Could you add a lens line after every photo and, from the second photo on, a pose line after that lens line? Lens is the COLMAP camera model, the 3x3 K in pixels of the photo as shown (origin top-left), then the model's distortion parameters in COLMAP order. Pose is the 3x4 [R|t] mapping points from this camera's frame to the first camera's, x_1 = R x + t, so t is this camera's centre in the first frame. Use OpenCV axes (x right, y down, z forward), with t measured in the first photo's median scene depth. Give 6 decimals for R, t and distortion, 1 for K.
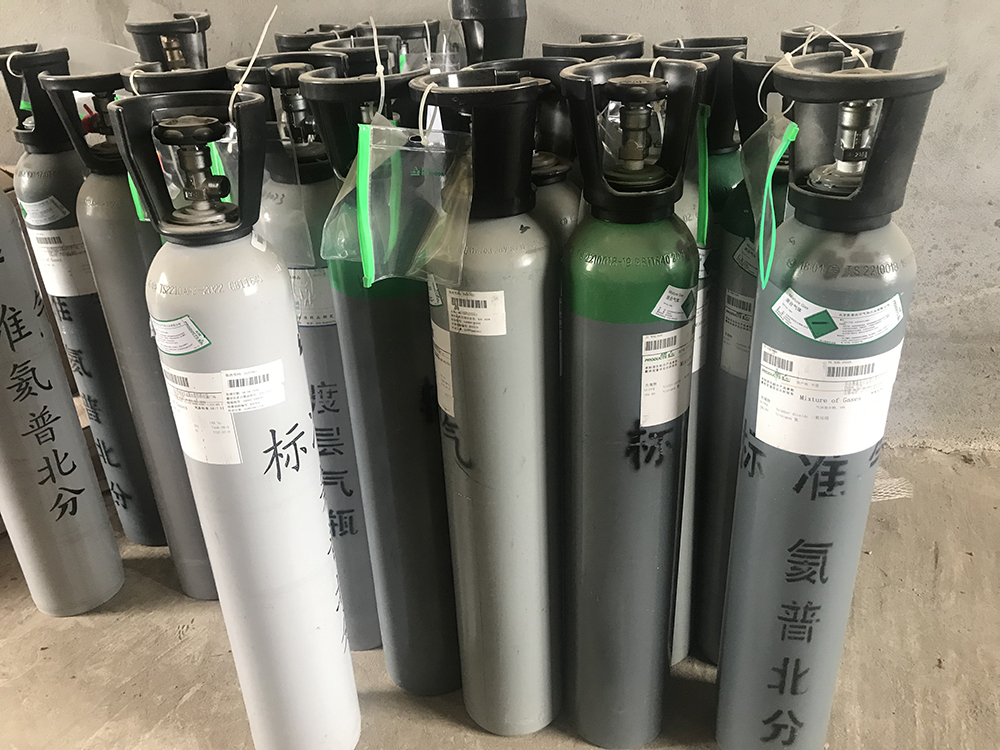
lens RADIAL K [[821.3, 0, 496.6], [0, 821.3, 374.5], [0, 0, 1]] dist [0.019450, -0.011550]
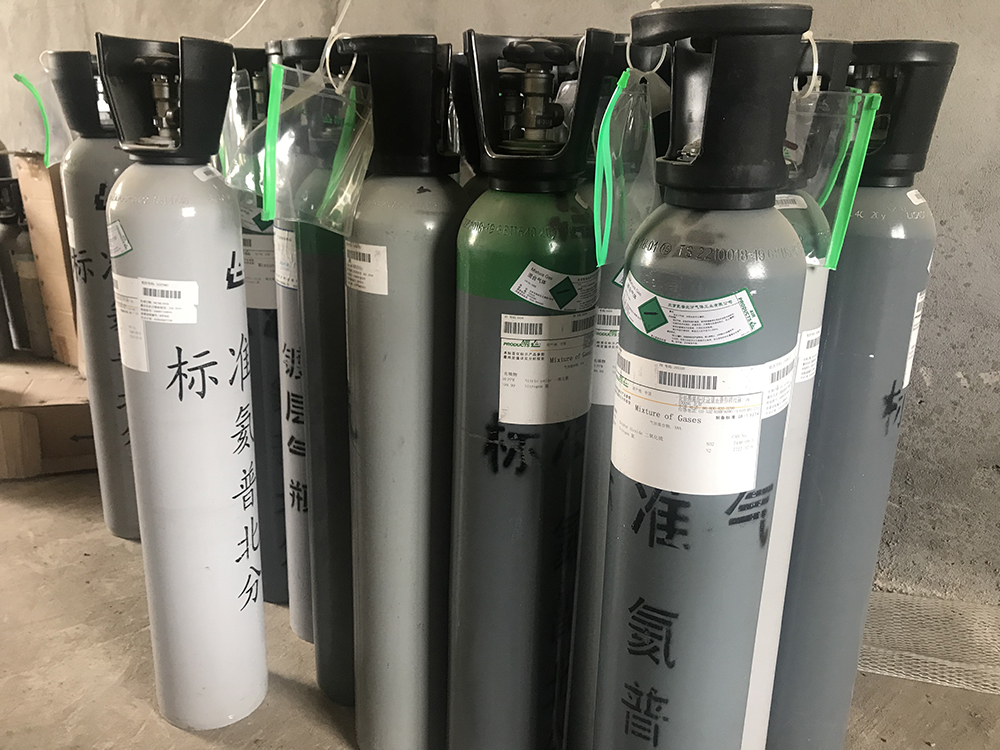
lens RADIAL K [[821.3, 0, 500.8], [0, 821.3, 374.9], [0, 0, 1]] dist [0.019450, -0.011550]
pose [[0.908239, 0.195579, -0.369934, 0.513051], [-0.248612, 0.963314, -0.101087, 0.107383], [0.336592, 0.183781, 0.923542, 0.167760]]
